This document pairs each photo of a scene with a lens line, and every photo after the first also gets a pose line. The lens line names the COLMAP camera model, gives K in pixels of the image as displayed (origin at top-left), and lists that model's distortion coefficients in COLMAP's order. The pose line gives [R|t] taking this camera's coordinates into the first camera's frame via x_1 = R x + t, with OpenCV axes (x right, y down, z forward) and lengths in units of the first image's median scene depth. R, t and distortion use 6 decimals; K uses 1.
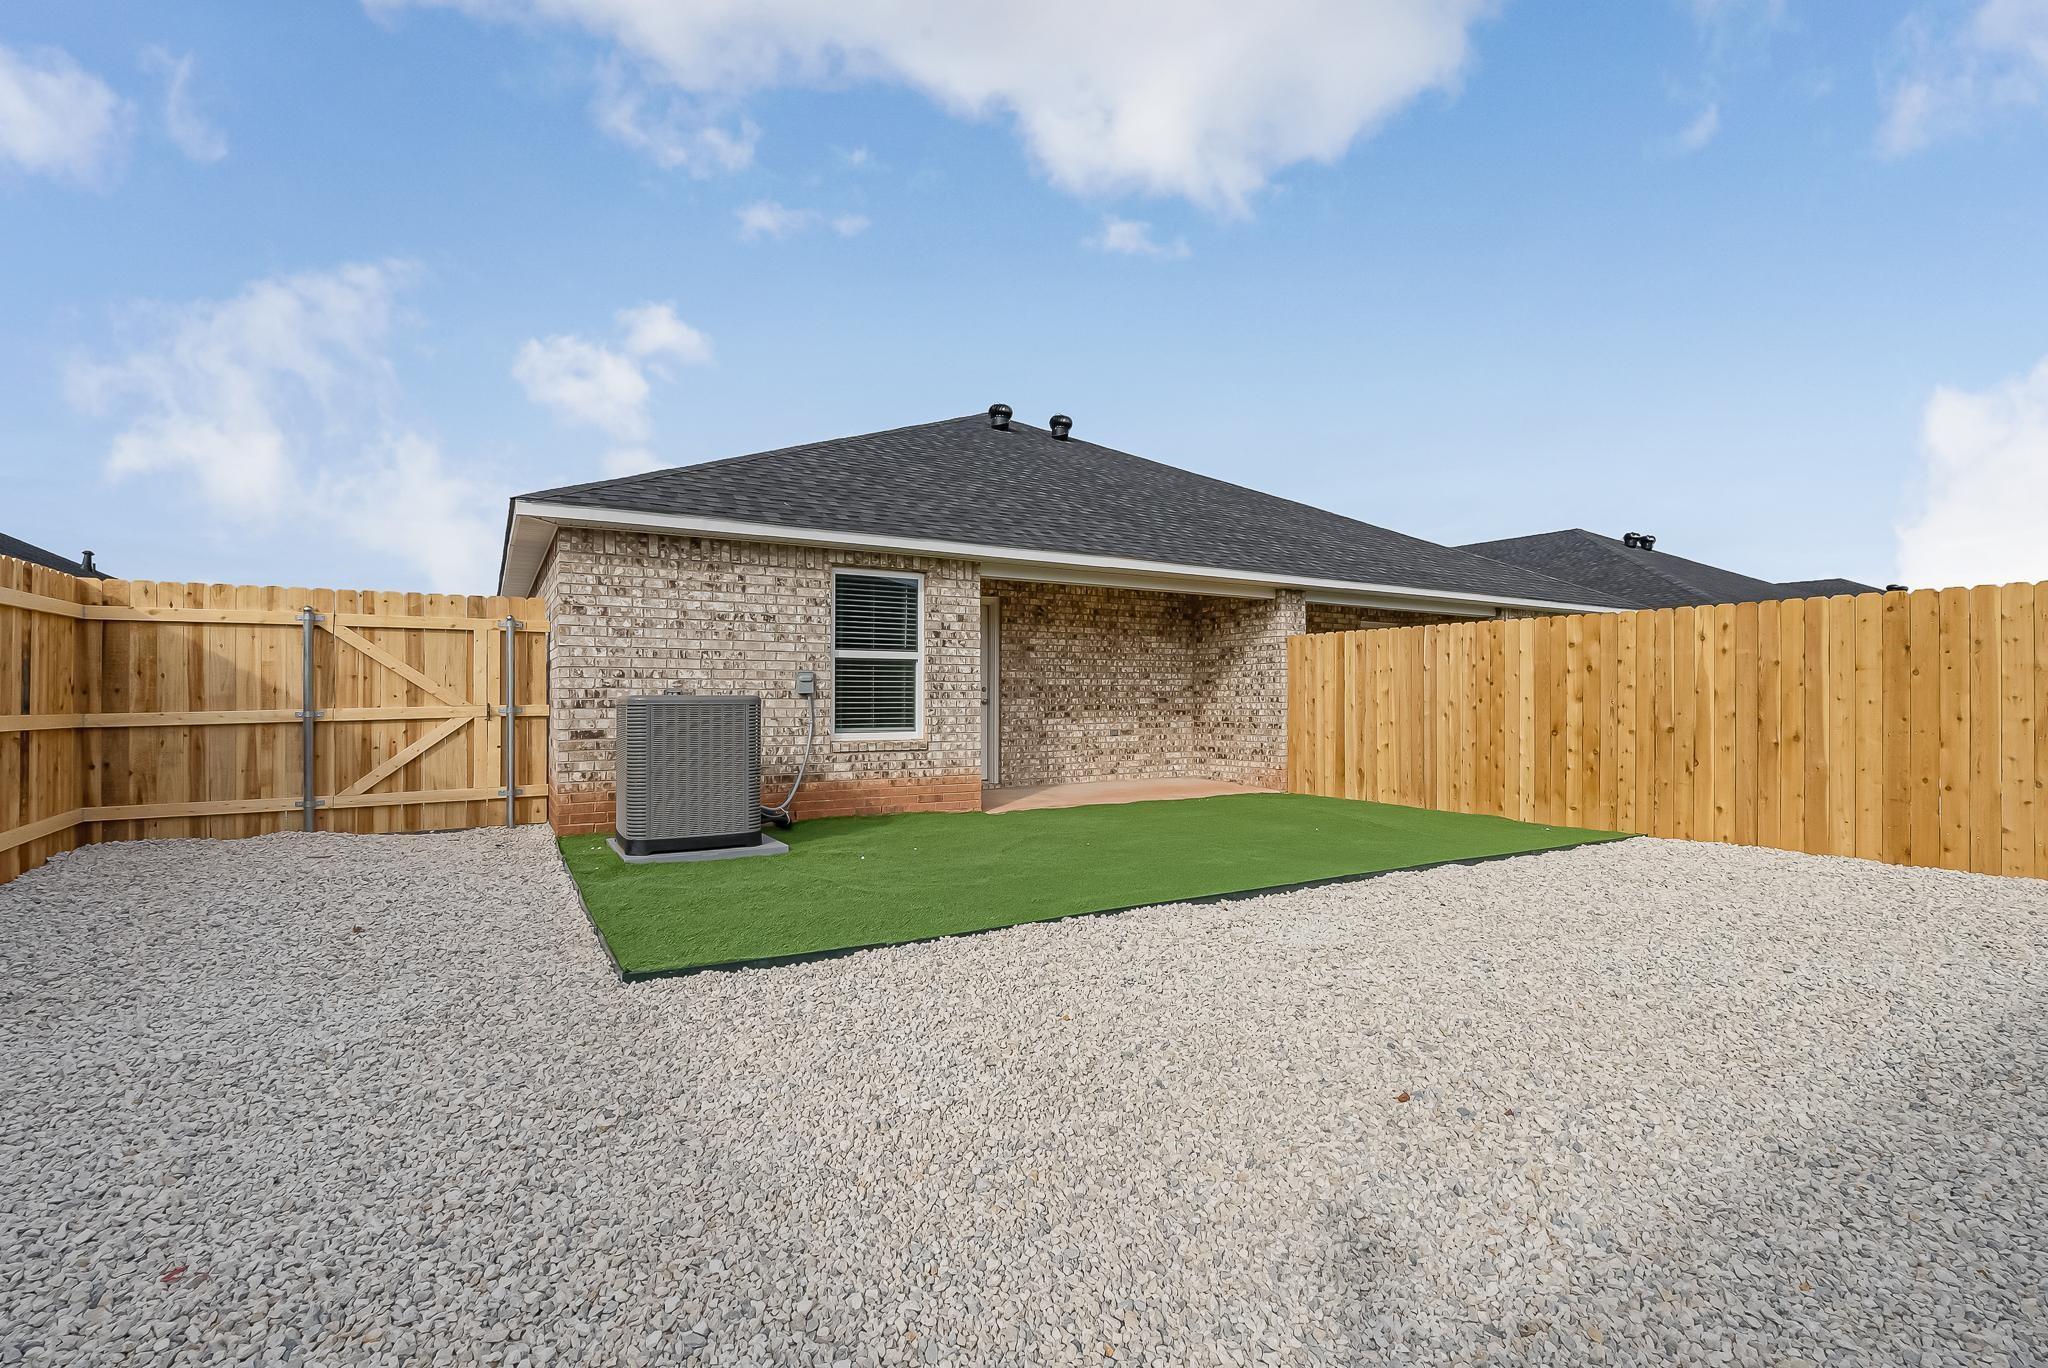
lens RADIAL K [[951.1, 0, 1012.2], [0, 951.1, 687.0], [0, 0, 1]] dist [0.000592, -0.000530]
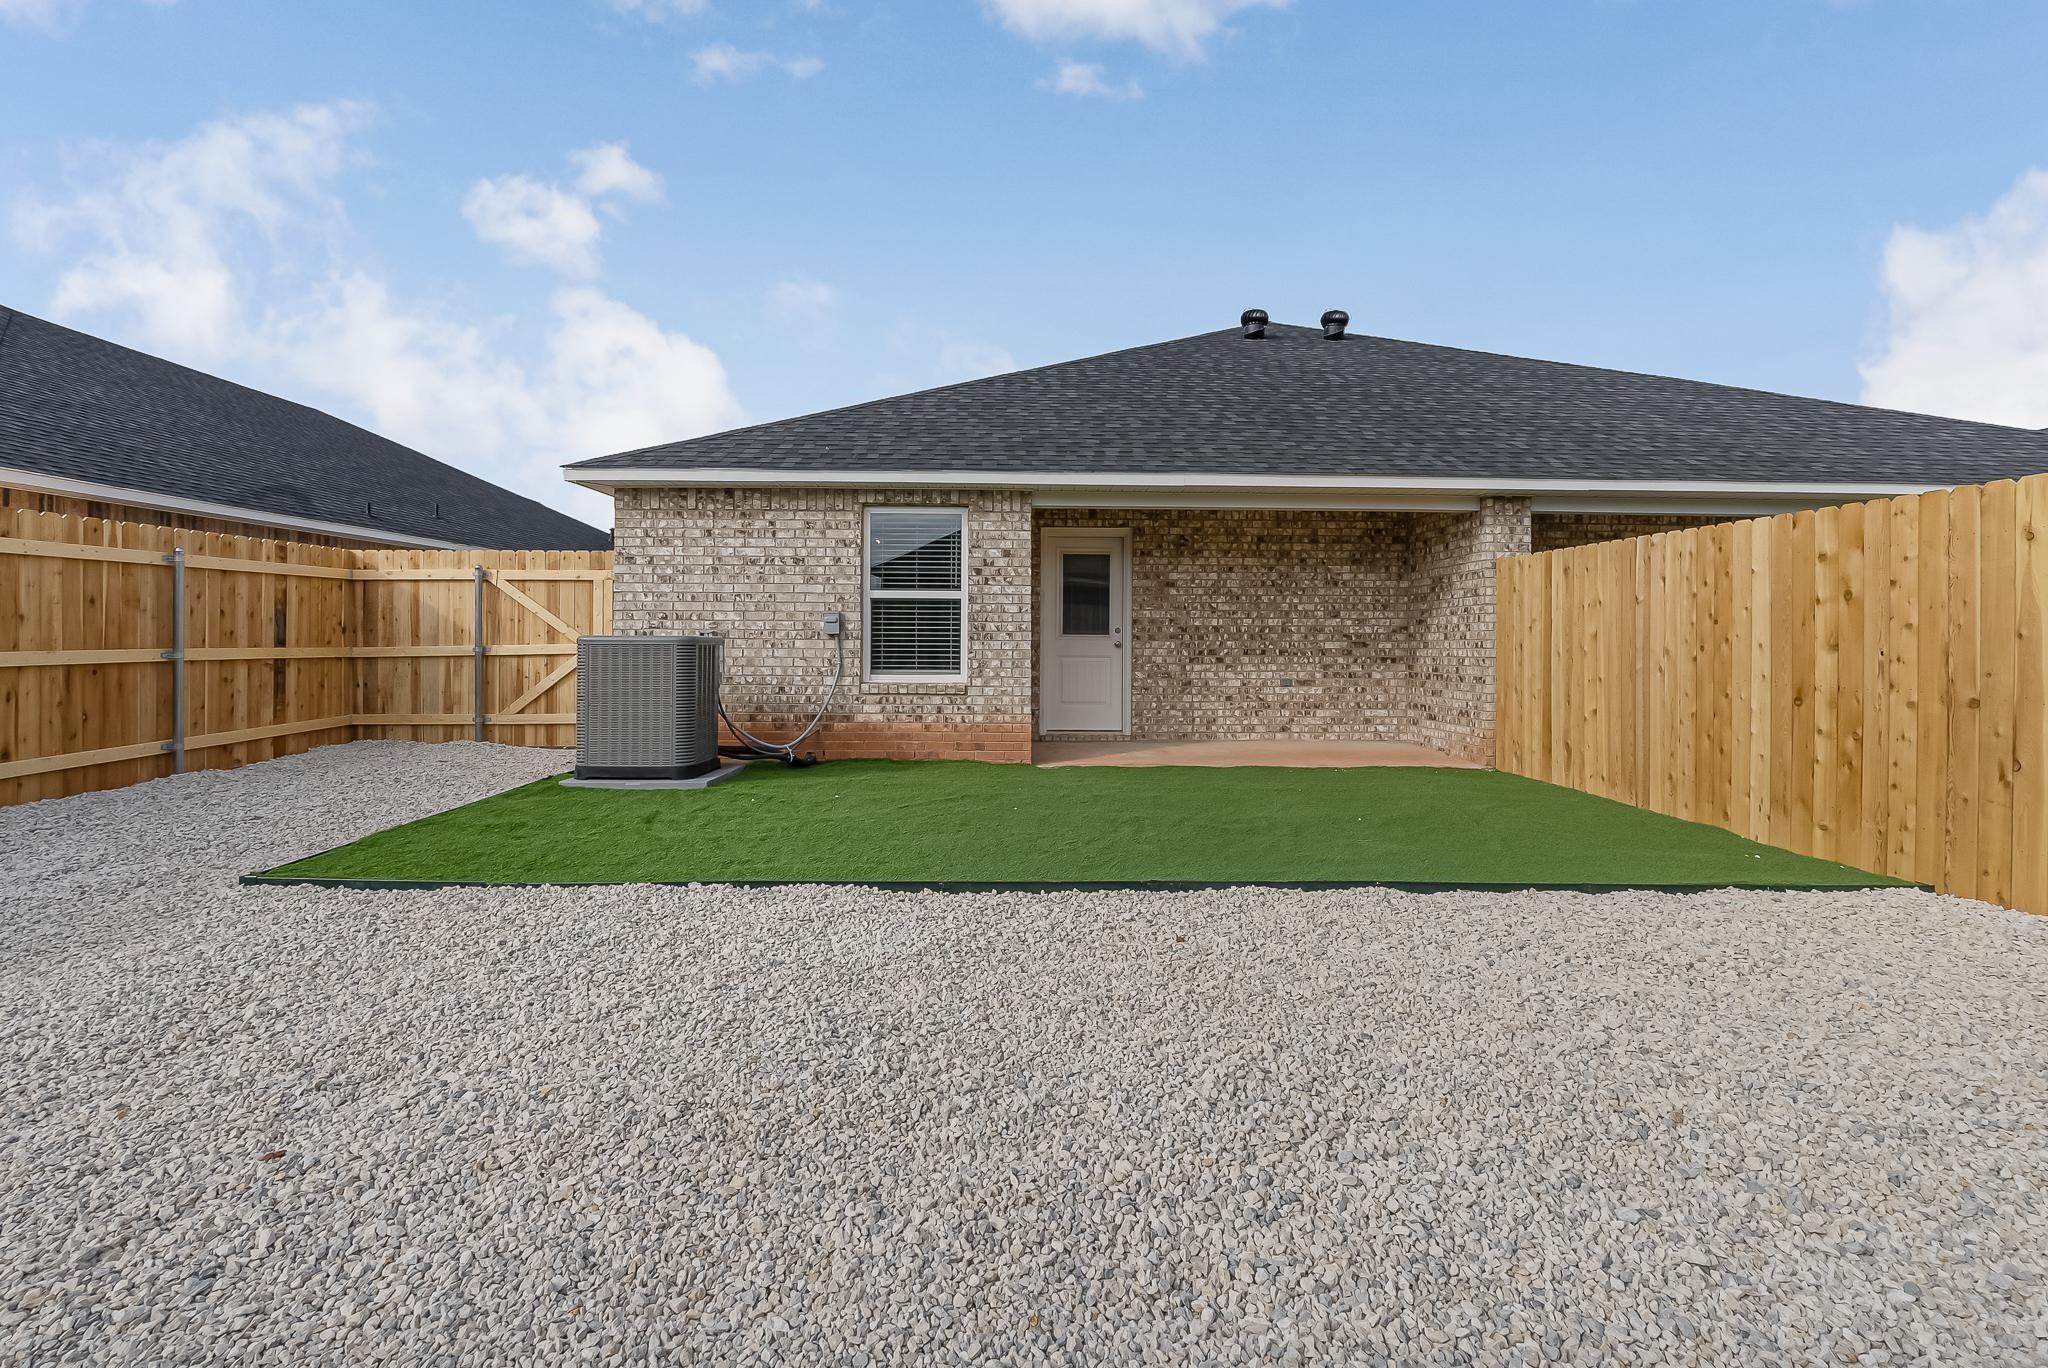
lens RADIAL K [[951.1, 0, 981.0], [0, 951.1, 633.6], [0, 0, 1]] dist [0.000592, -0.000530]
pose [[0.863657, 0.002187, -0.504075, 0.417483], [0.000203, 0.999989, 0.004686, 0.001374], [0.504079, -0.004149, 0.863647, 0.201805]]
